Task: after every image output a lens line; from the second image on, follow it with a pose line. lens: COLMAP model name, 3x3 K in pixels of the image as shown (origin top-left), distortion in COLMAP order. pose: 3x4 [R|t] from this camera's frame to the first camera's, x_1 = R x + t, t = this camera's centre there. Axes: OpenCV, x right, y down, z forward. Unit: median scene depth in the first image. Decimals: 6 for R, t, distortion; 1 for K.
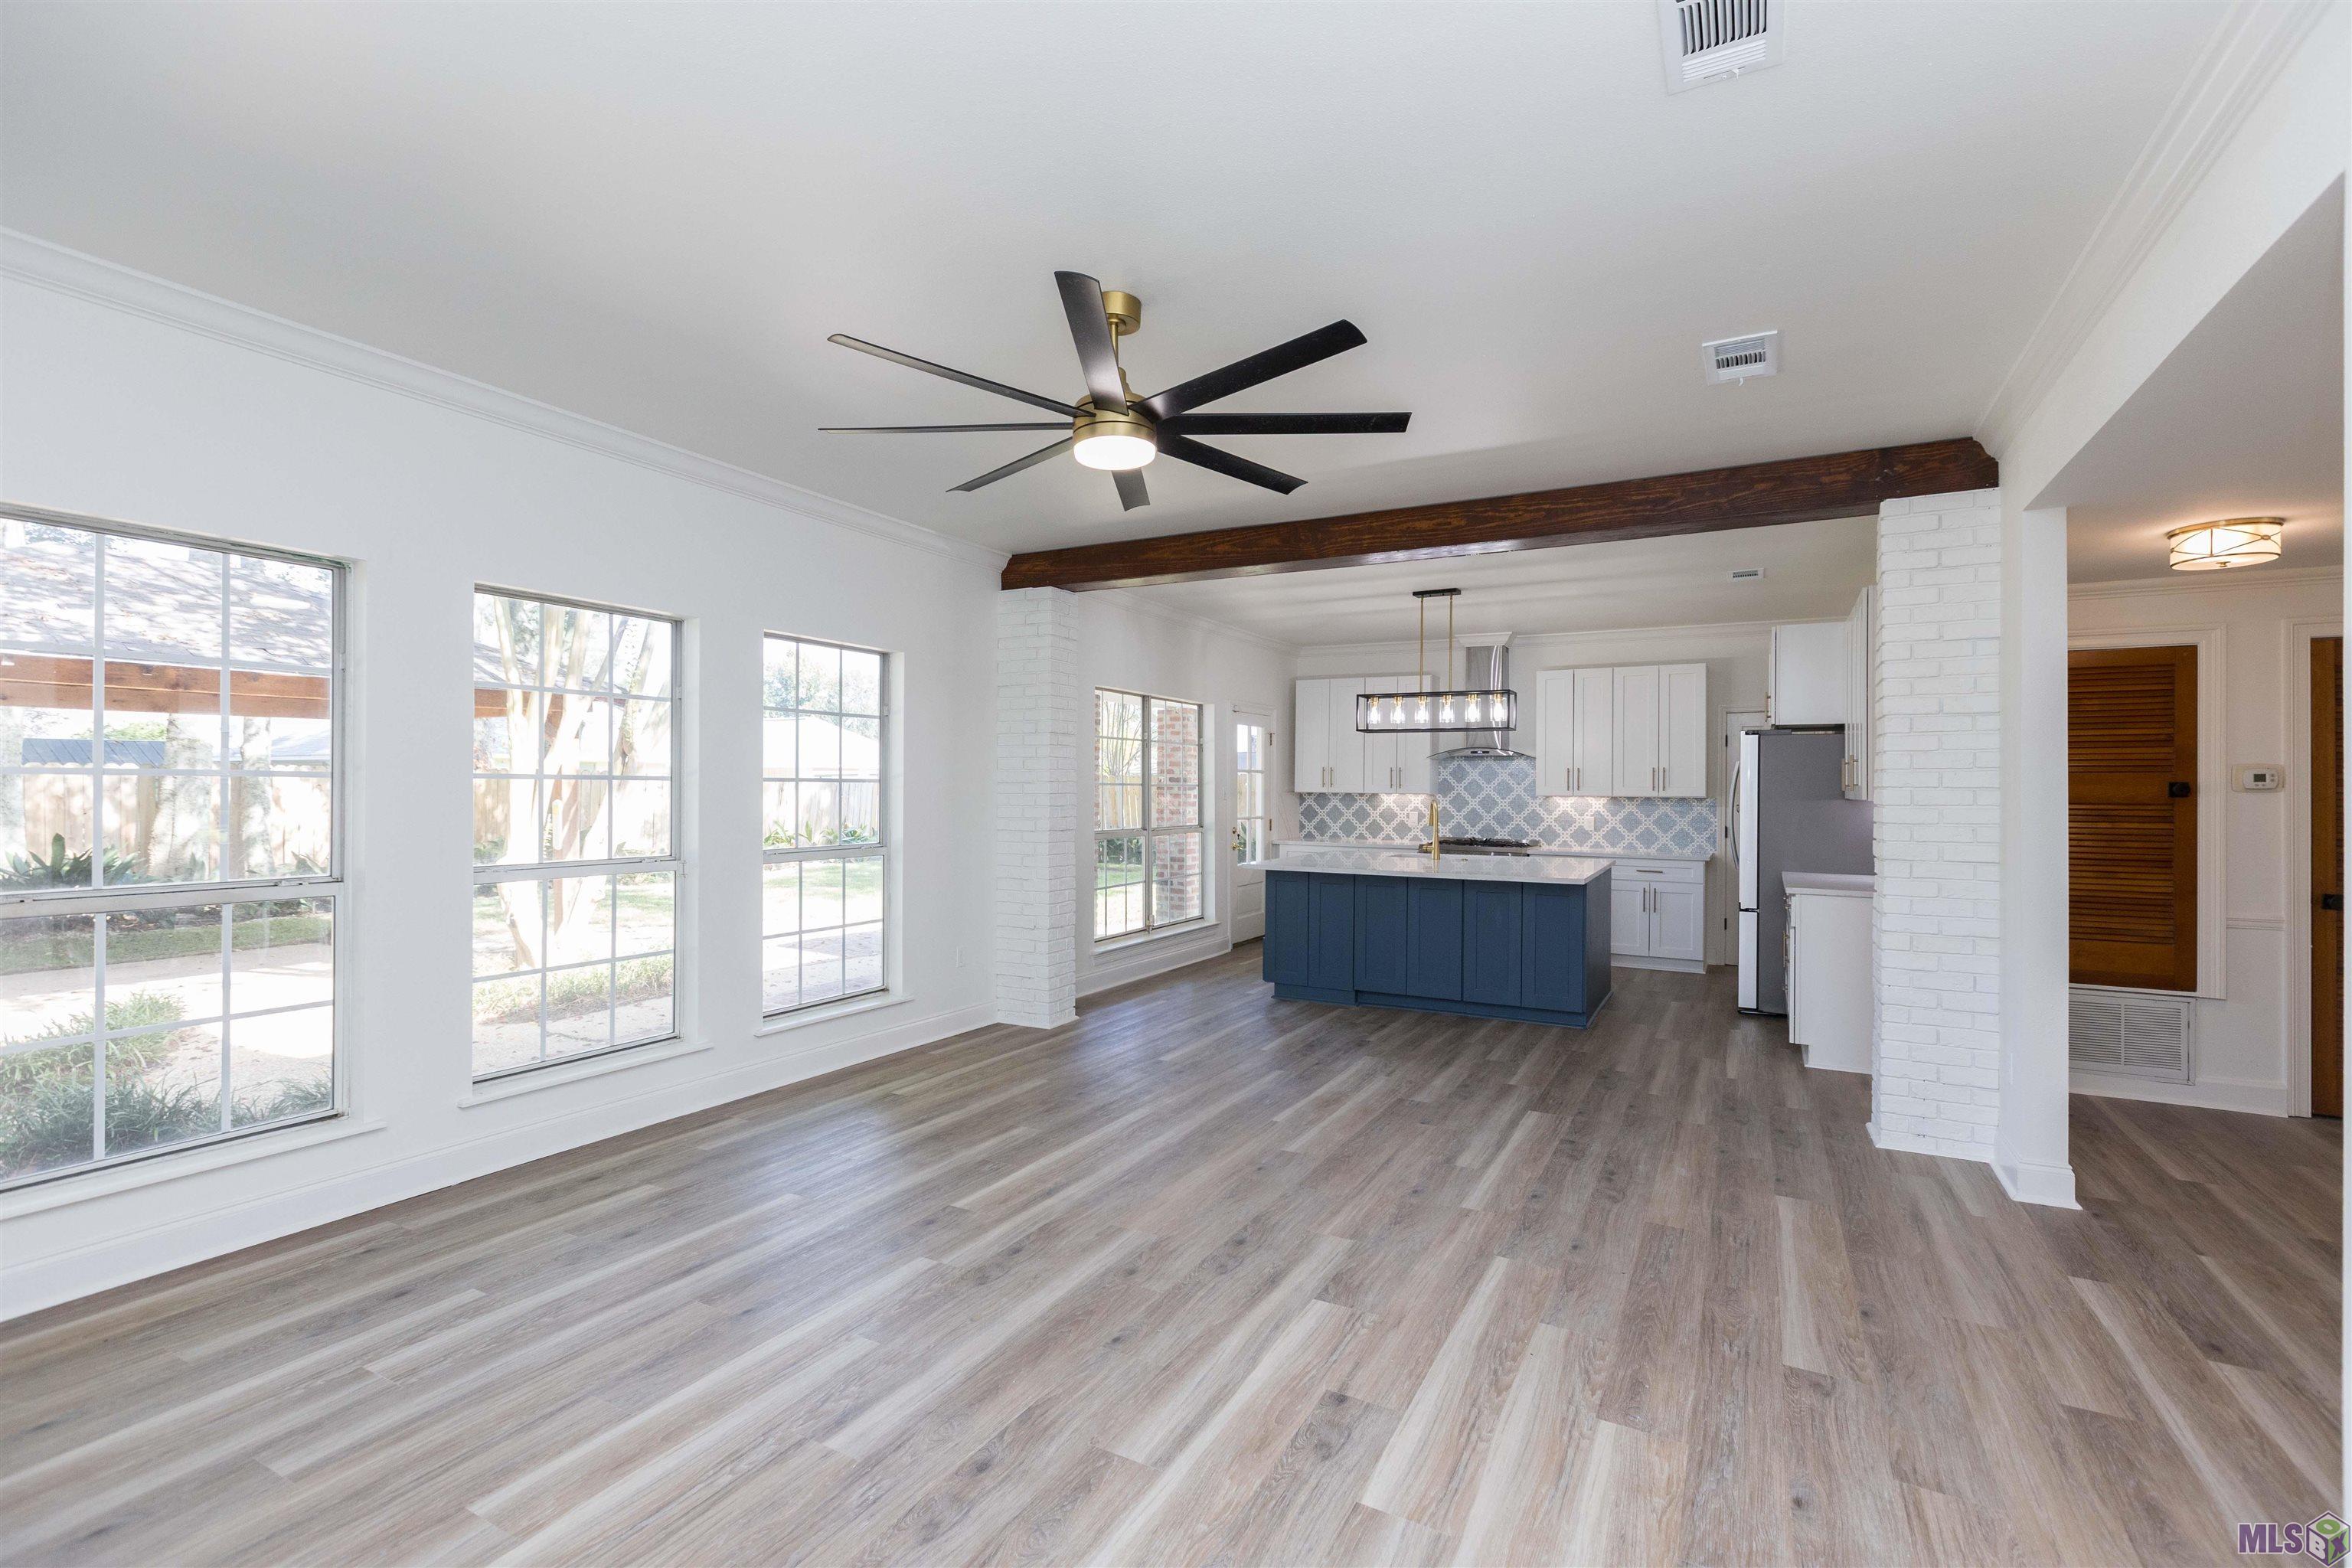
lens RADIAL K [[1055.9, 0, 1167.6], [0, 1055.9, 778.1], [0, 0, 1]] dist [0.004384, 0.000372]
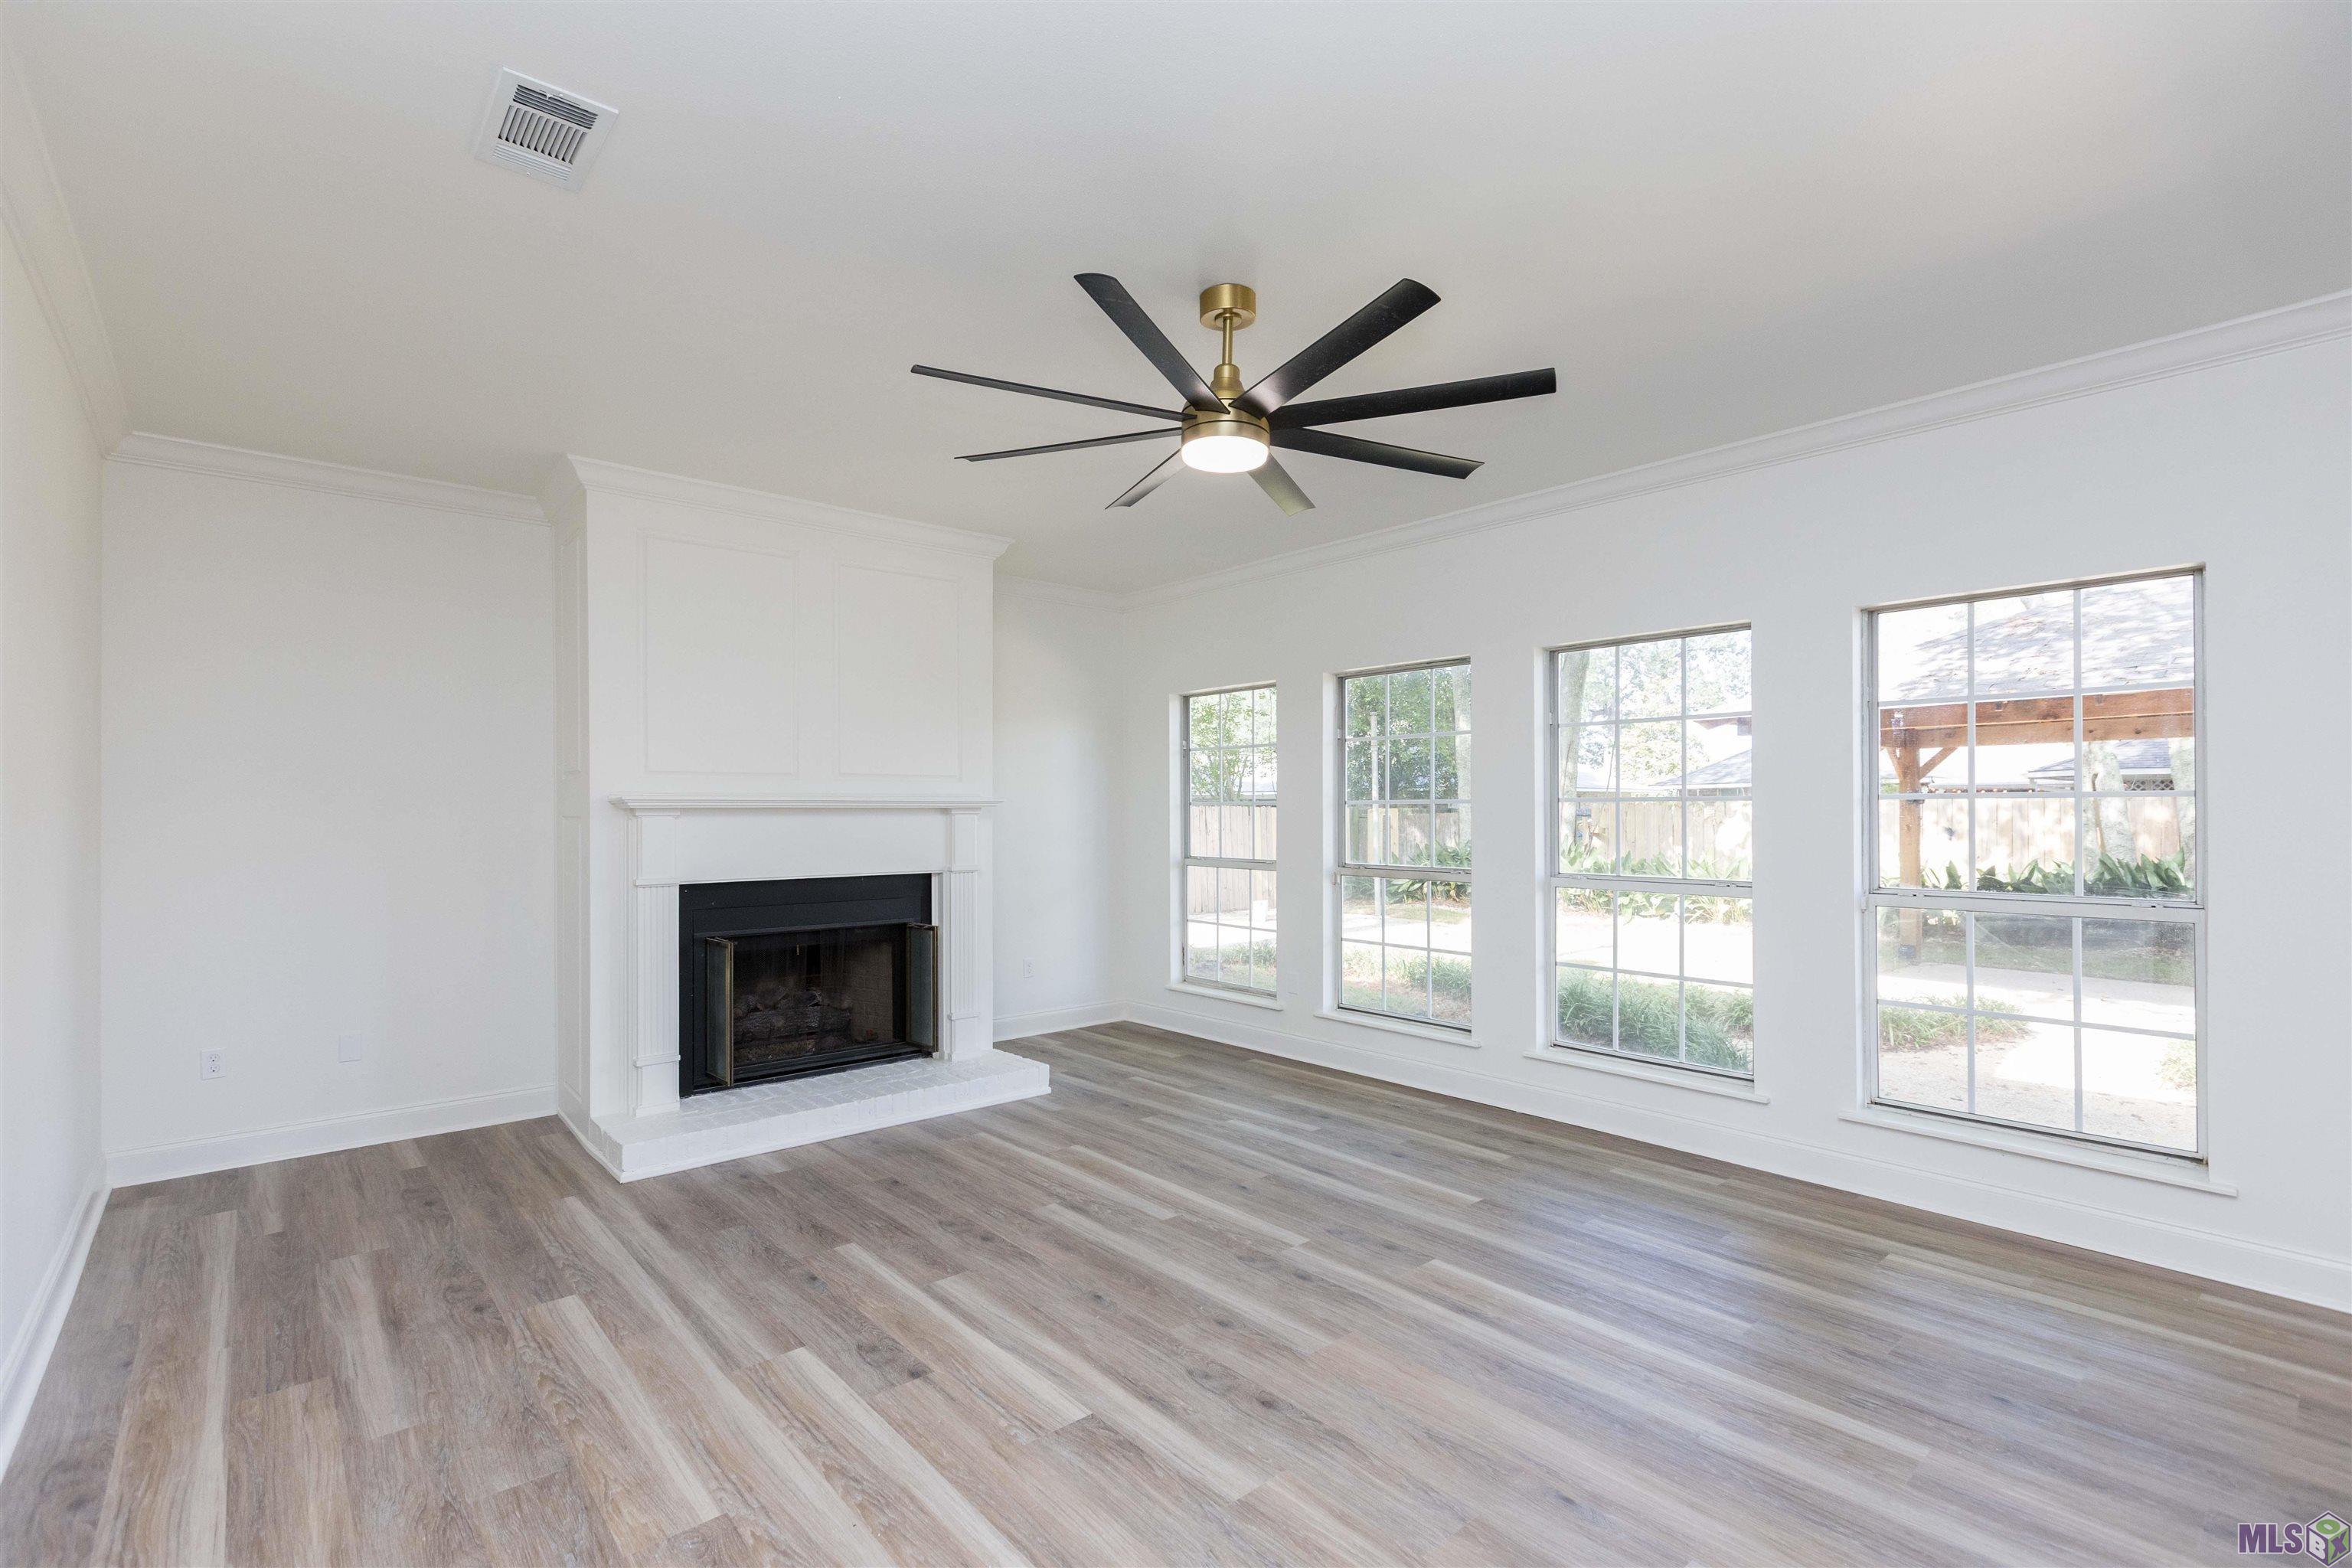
lens RADIAL K [[1055.9, 0, 1179.4], [0, 1055.9, 799.4], [0, 0, 1]] dist [0.004384, 0.000372]
pose [[-0.337160, -0.015640, -0.941317, 0.628140], [0.010325, 0.999740, -0.020309, 0.016441], [0.941391, -0.016567, -0.336911, 0.933446]]
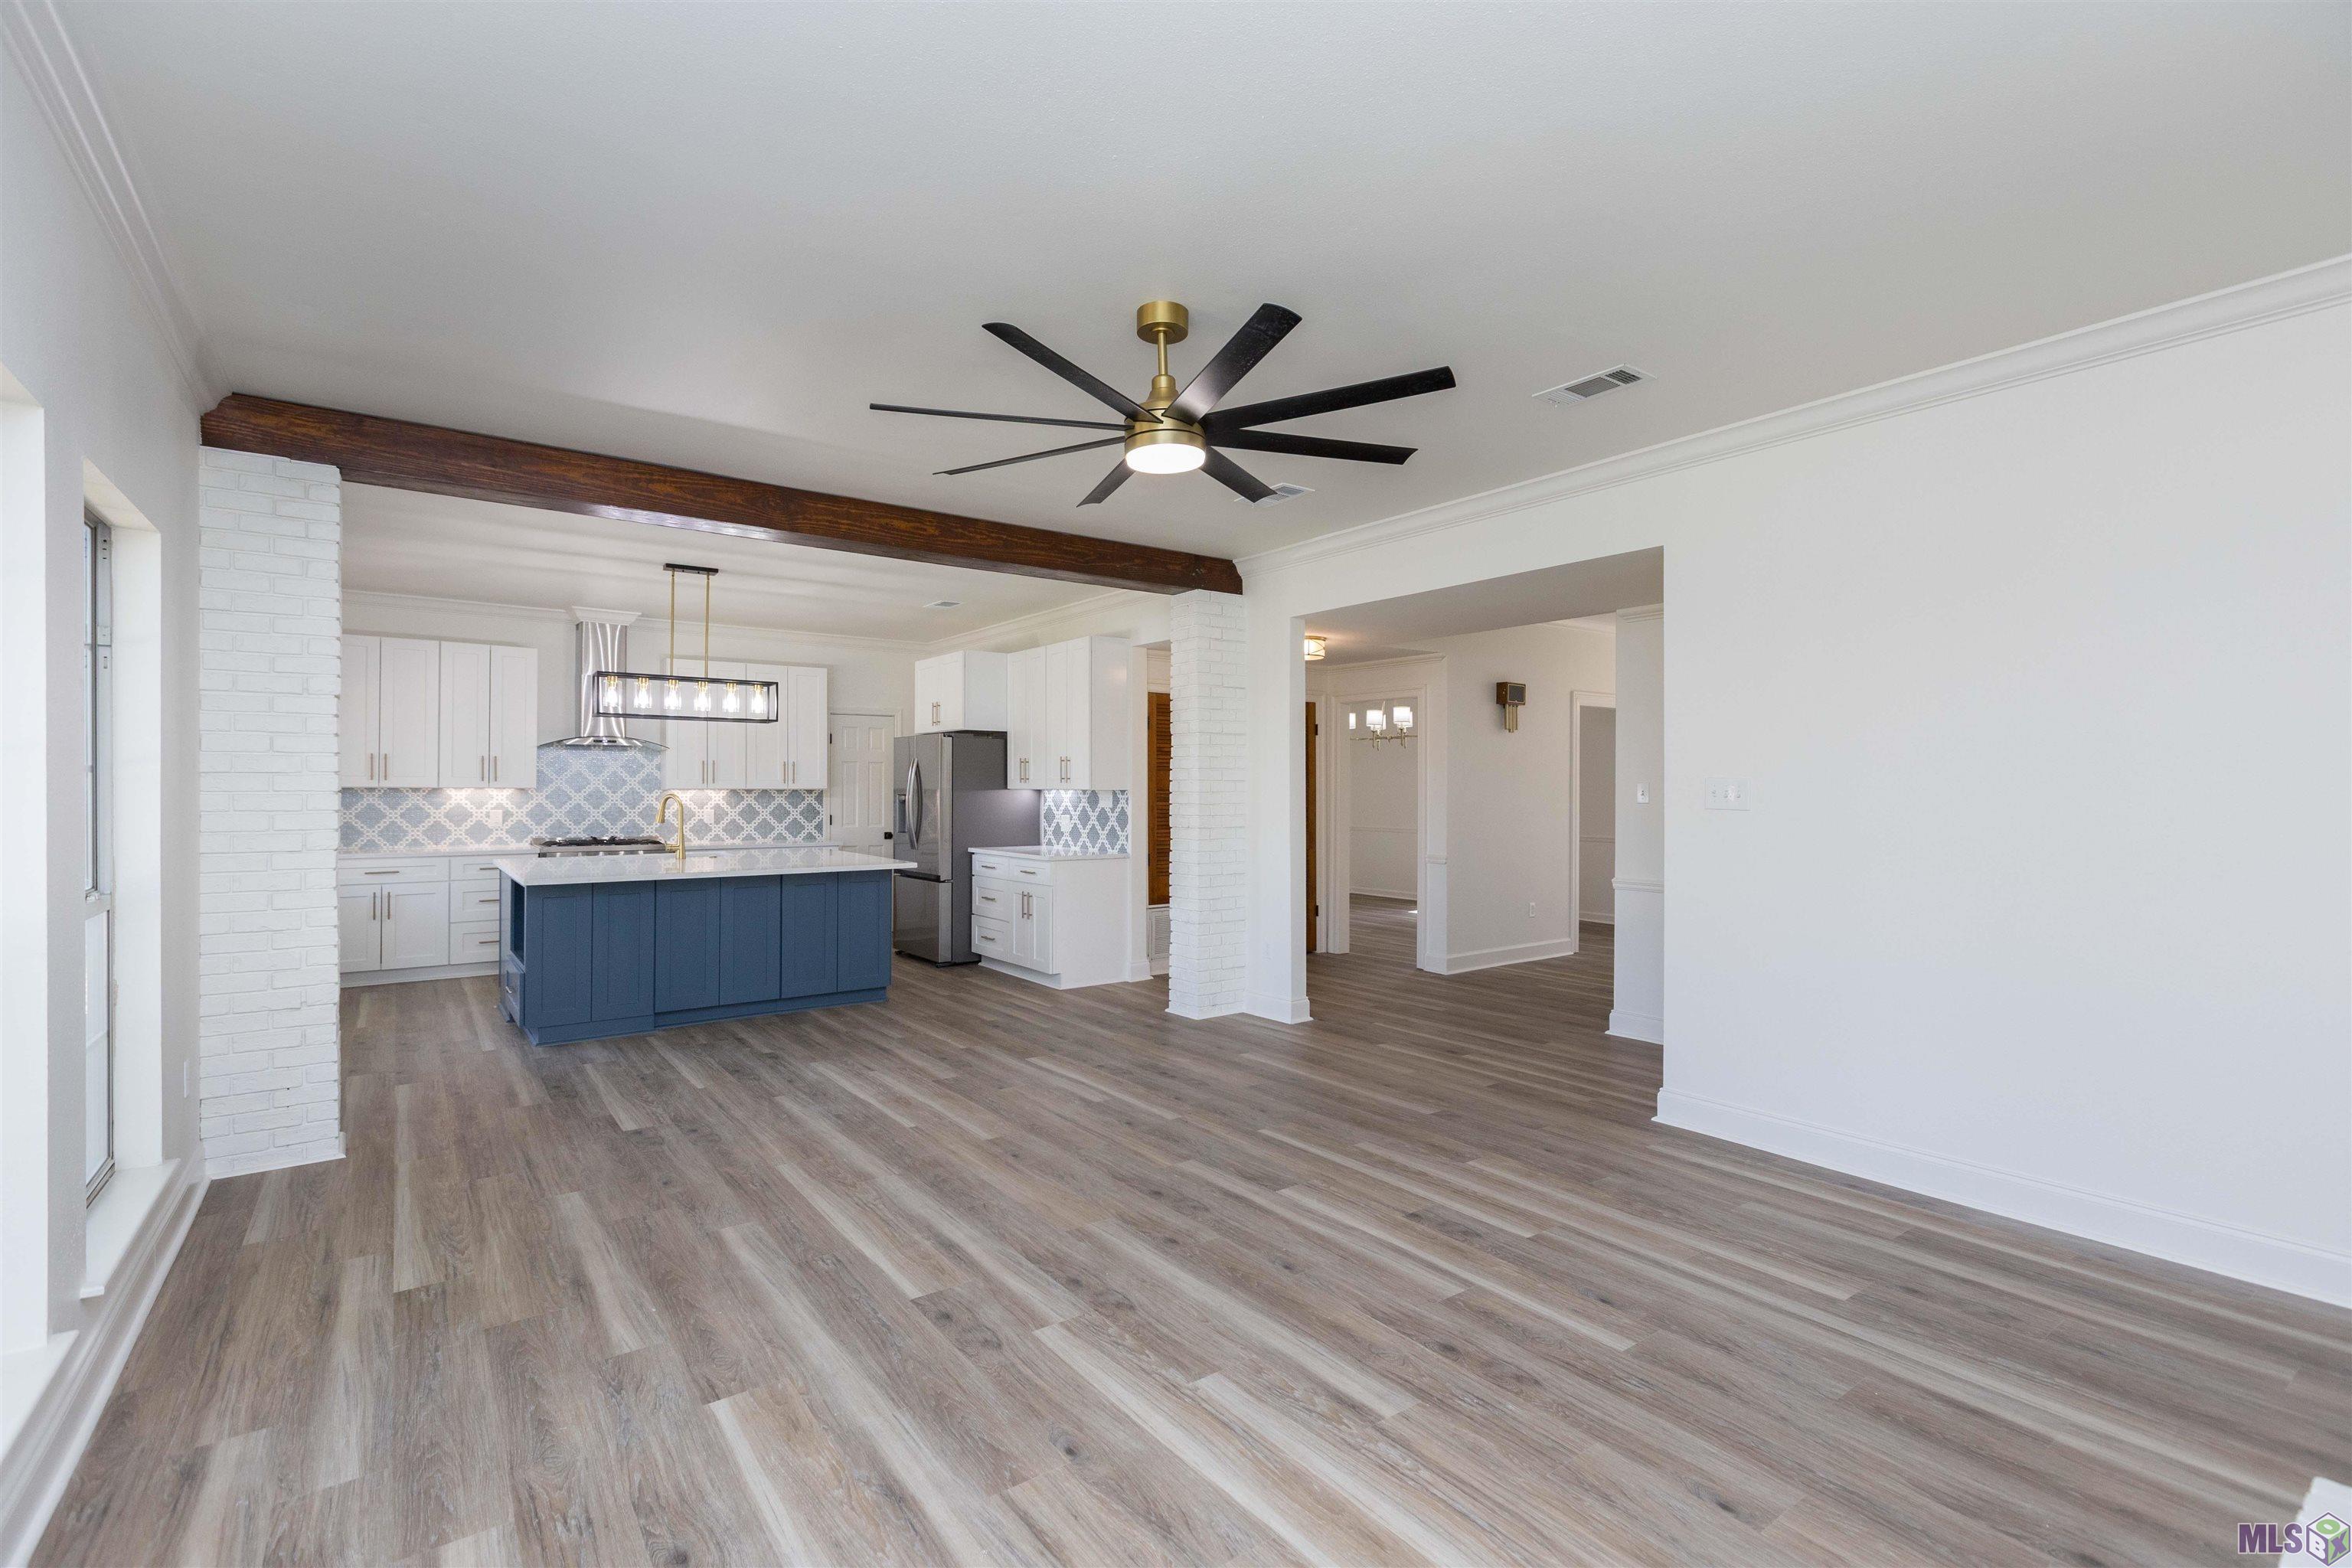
lens RADIAL K [[1055.9, 0, 1175.2], [0, 1055.9, 792.8], [0, 0, 1]] dist [0.004384, 0.000372]
pose [[0.420307, -0.011253, 0.907312, -0.718026], [-0.009009, 0.999822, 0.016573, 0.000358], [-0.907337, -0.015140, 0.420131, 0.405511]]
